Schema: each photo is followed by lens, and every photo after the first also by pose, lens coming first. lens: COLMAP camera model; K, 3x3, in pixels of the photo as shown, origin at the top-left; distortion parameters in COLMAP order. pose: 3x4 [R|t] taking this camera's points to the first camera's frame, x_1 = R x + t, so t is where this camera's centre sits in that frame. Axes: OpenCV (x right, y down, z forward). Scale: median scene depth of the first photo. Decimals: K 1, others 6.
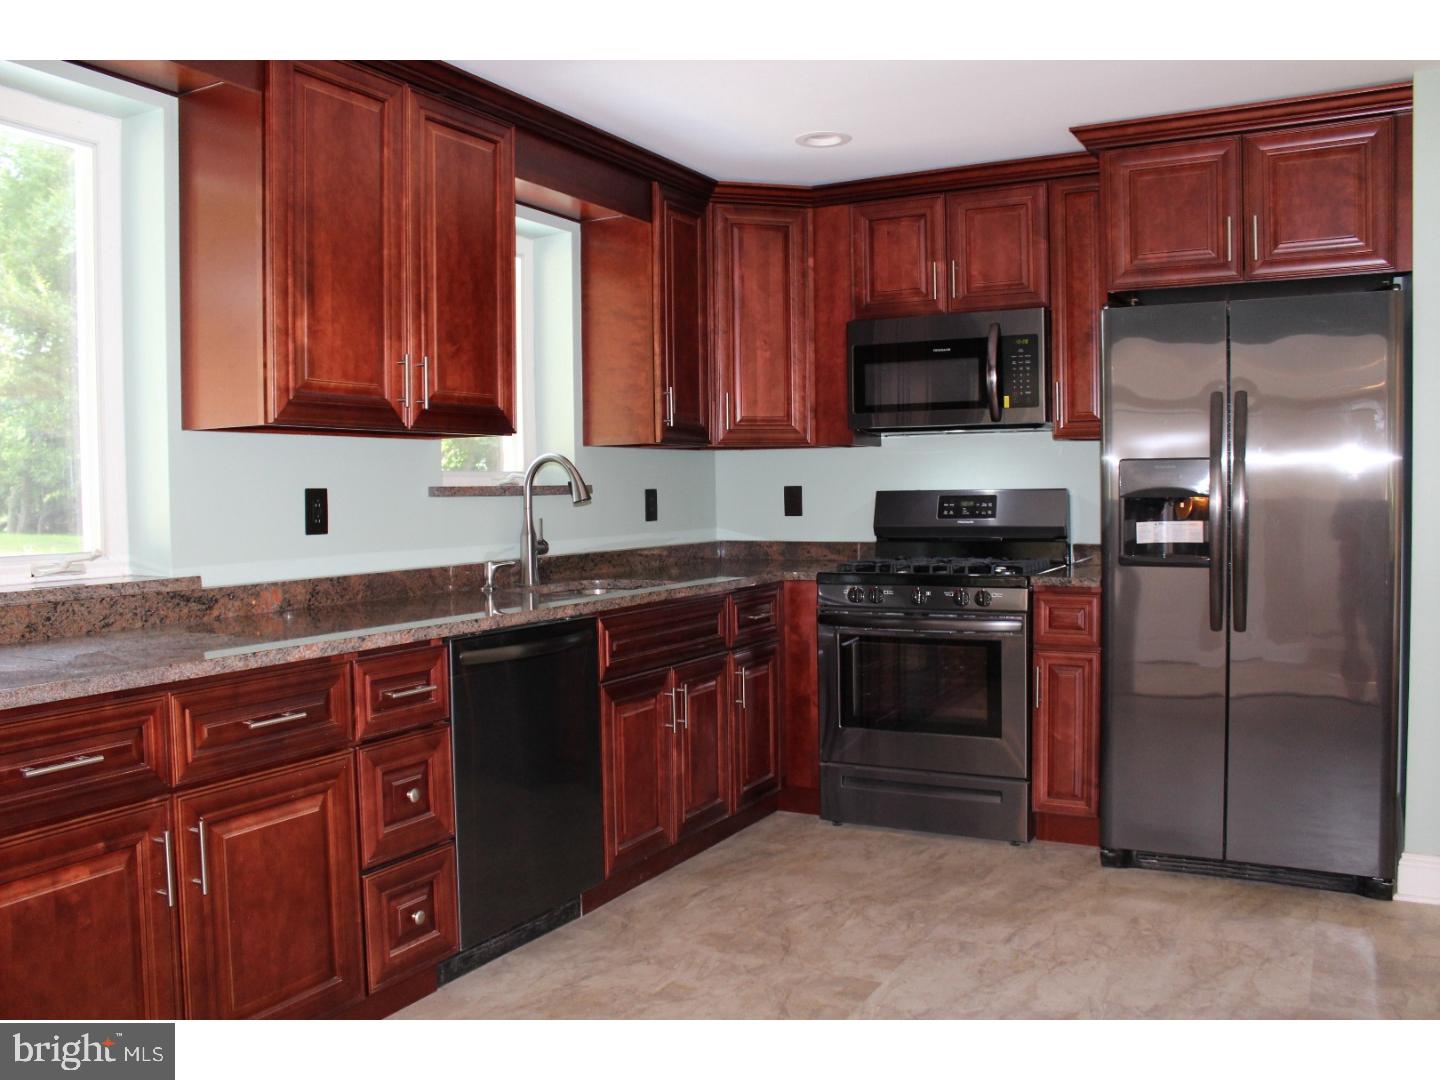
lens RADIAL K [[1215.3, 0, 713.8], [0, 1215.3, 541.2], [0, 0, 1]] dist [-0.136784, 0.105625]
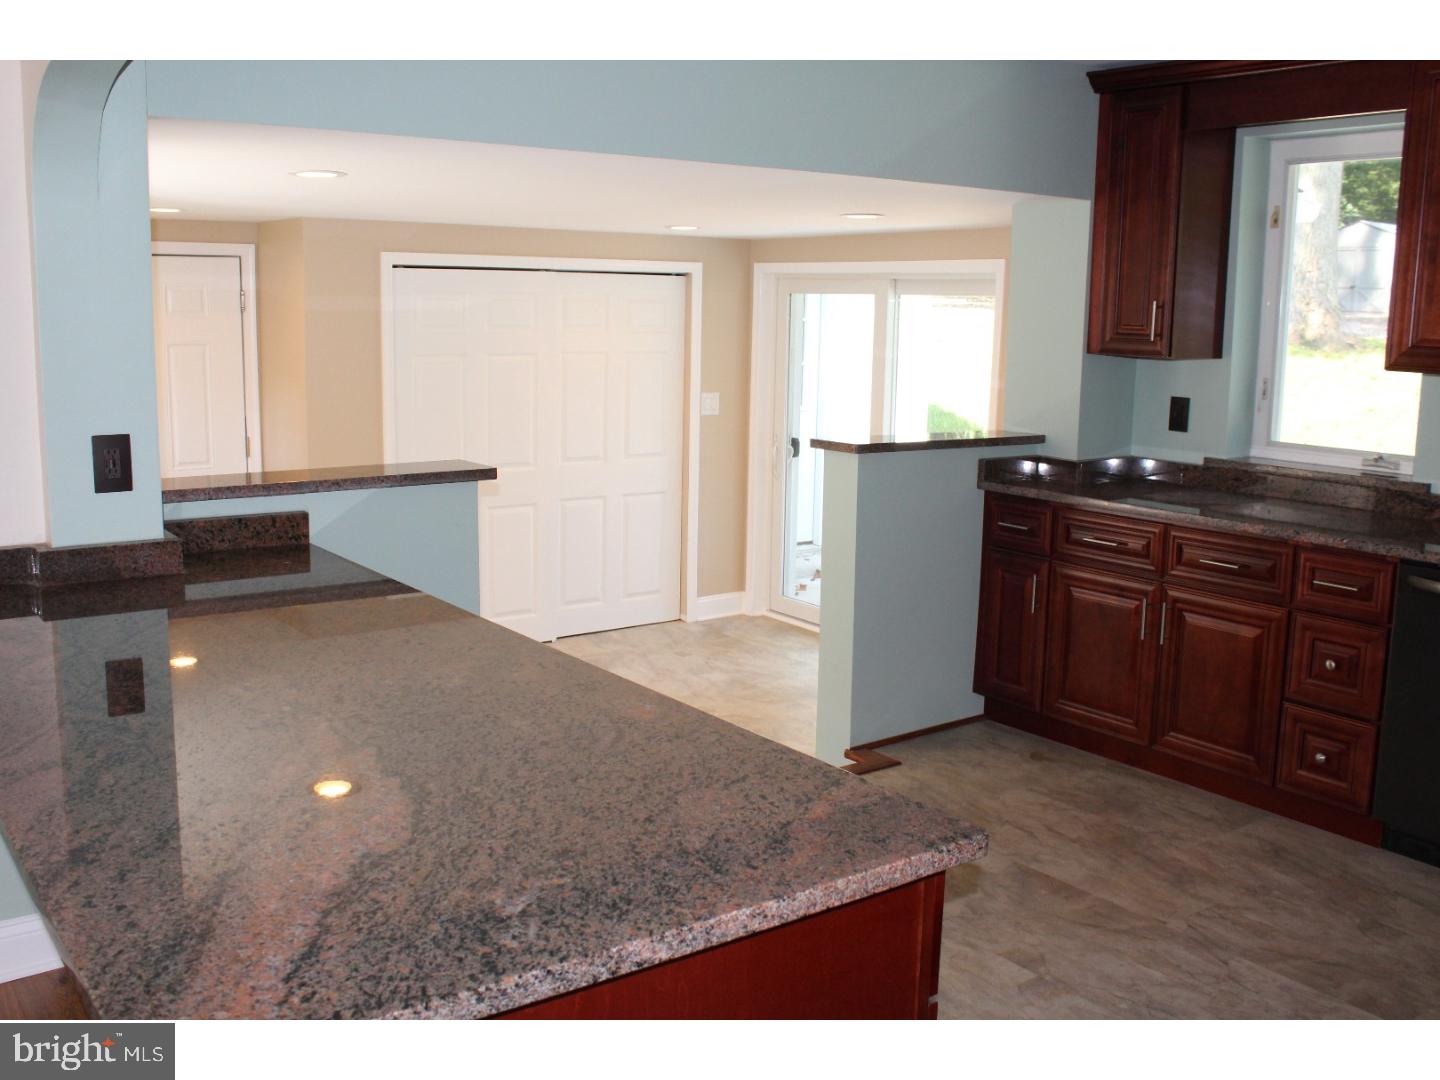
lens RADIAL K [[1363.3, 0, 720.0], [0, 1363.3, 540.0], [0, 0, 1]] dist [-0.111169, 0.024959]
pose [[-0.427390, 0.158150, -0.890127, 1.088870], [-0.052997, 0.978505, 0.199298, -0.143956], [0.902513, 0.132352, -0.409822, 0.827551]]
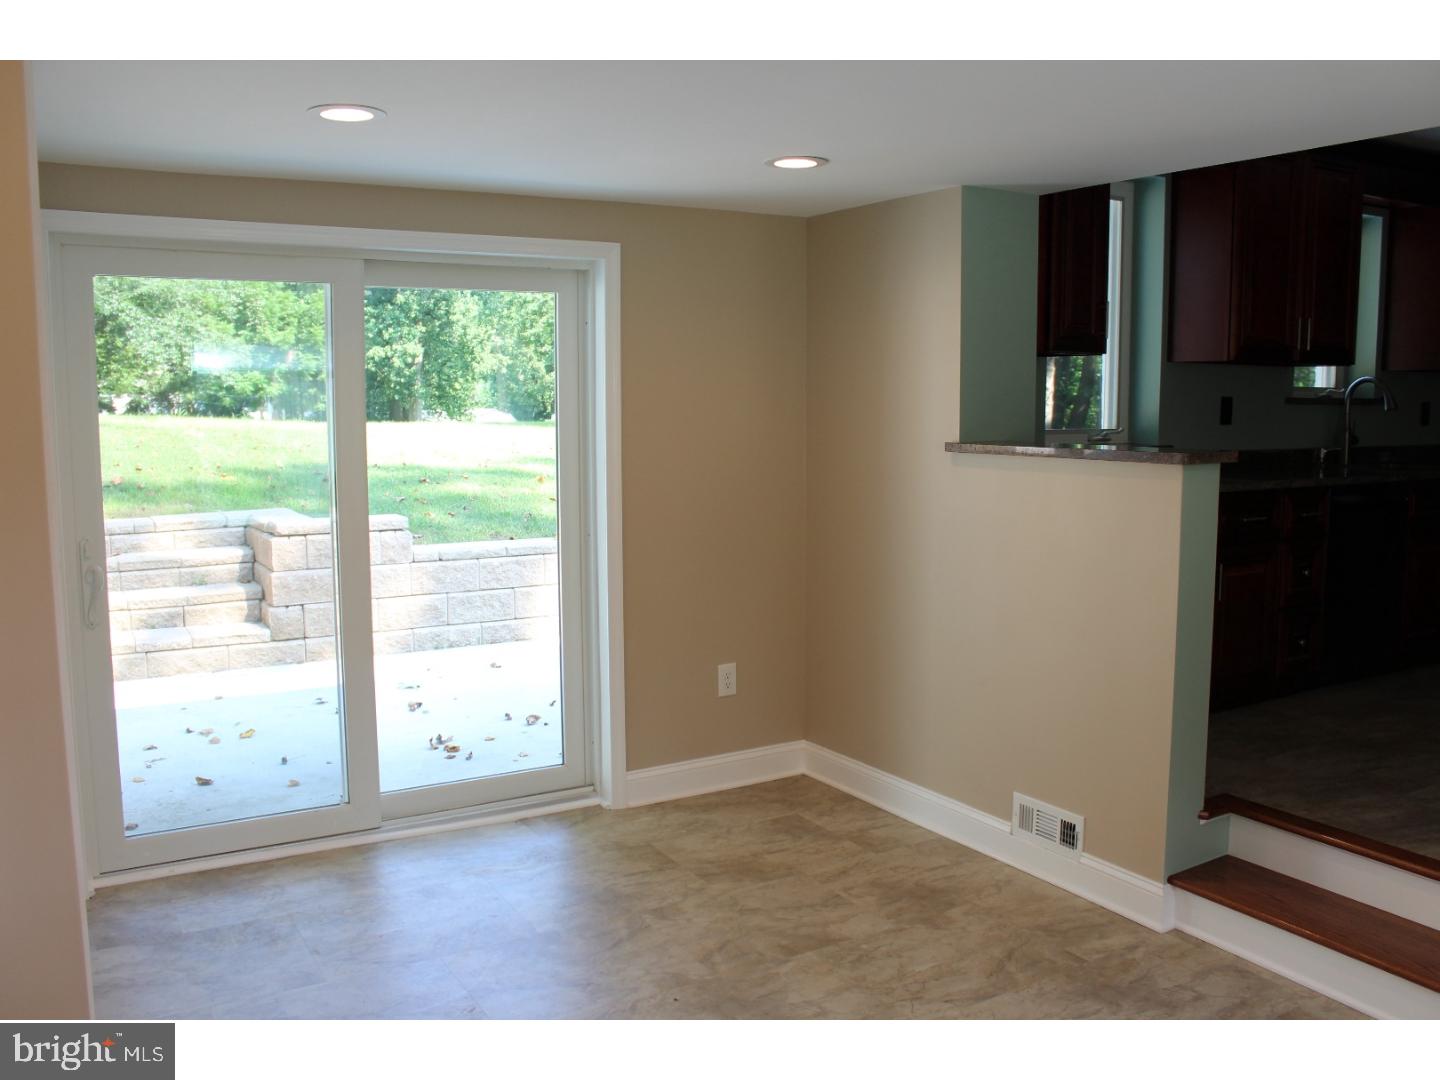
lens RADIAL K [[1215.3, 0, 713.8], [0, 1215.3, 541.2], [0, 0, 1]] dist [-0.136784, 0.105625]
pose [[0.855671, 0.073292, -0.512305, -0.085375], [-0.032116, 0.995533, 0.088783, 0.031189], [0.516523, -0.059515, 0.854202, -0.760440]]
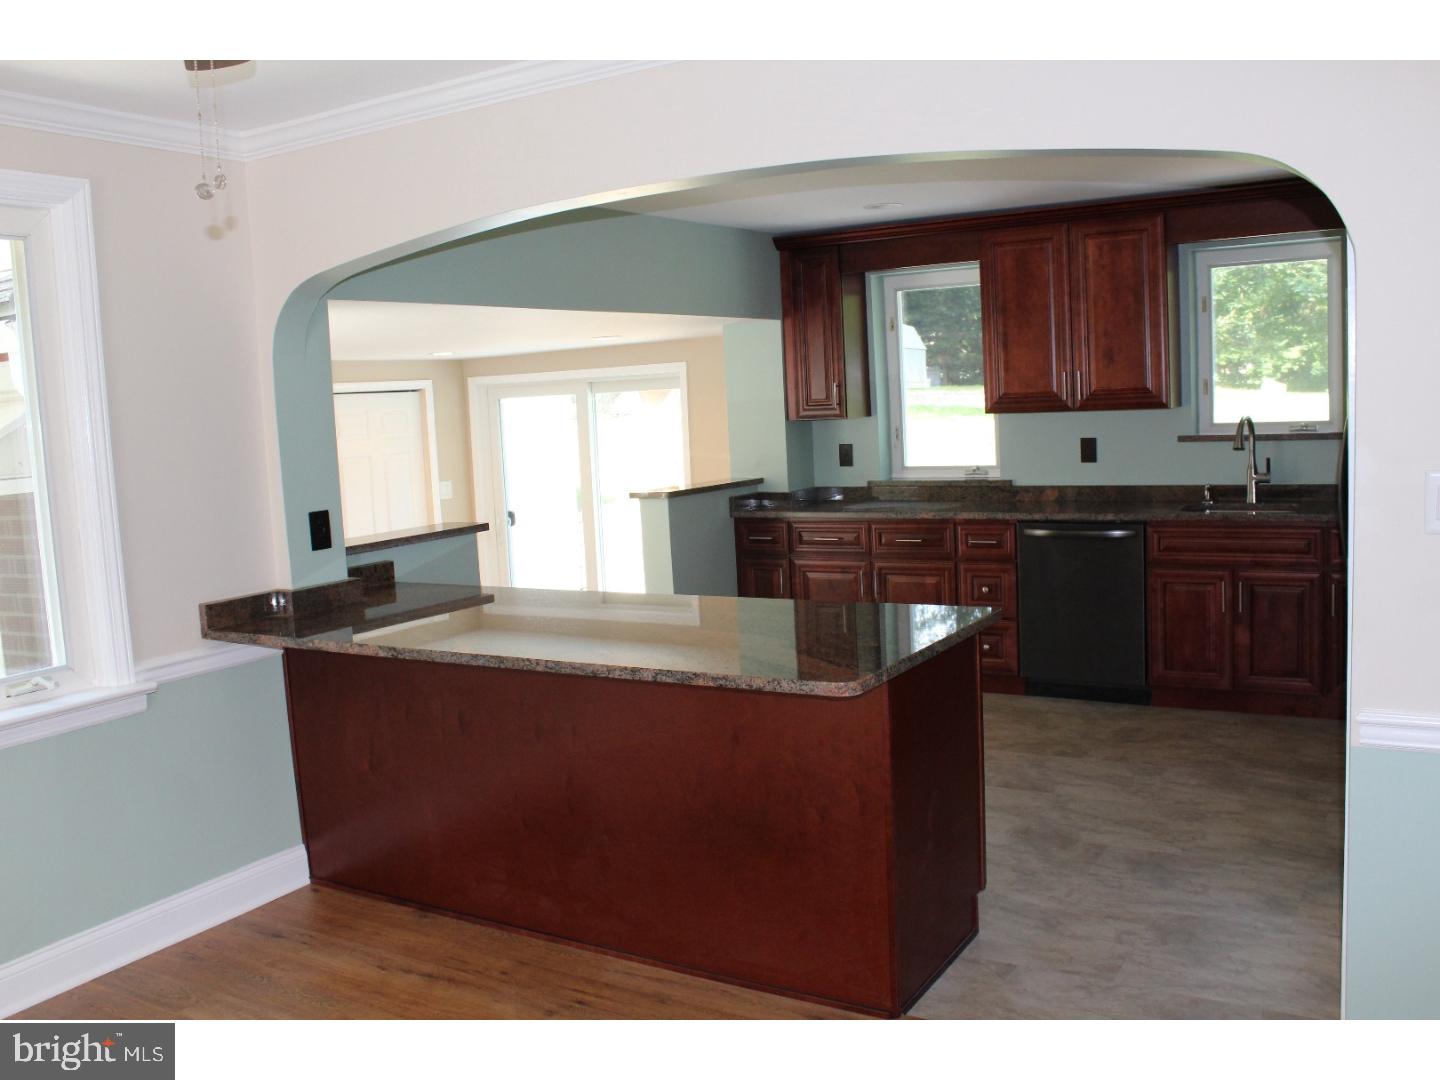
lens RADIAL K [[1254.9, 0, 720.0], [0, 1254.9, 540.0], [0, 0, 1]] dist [-0.125317, 0.005415]
pose [[-0.044222, 0.126651, -0.990961, 1.676782], [0.005464, 0.991947, 0.126533, -0.137756], [0.999007, 0.000181, -0.044558, 0.528586]]
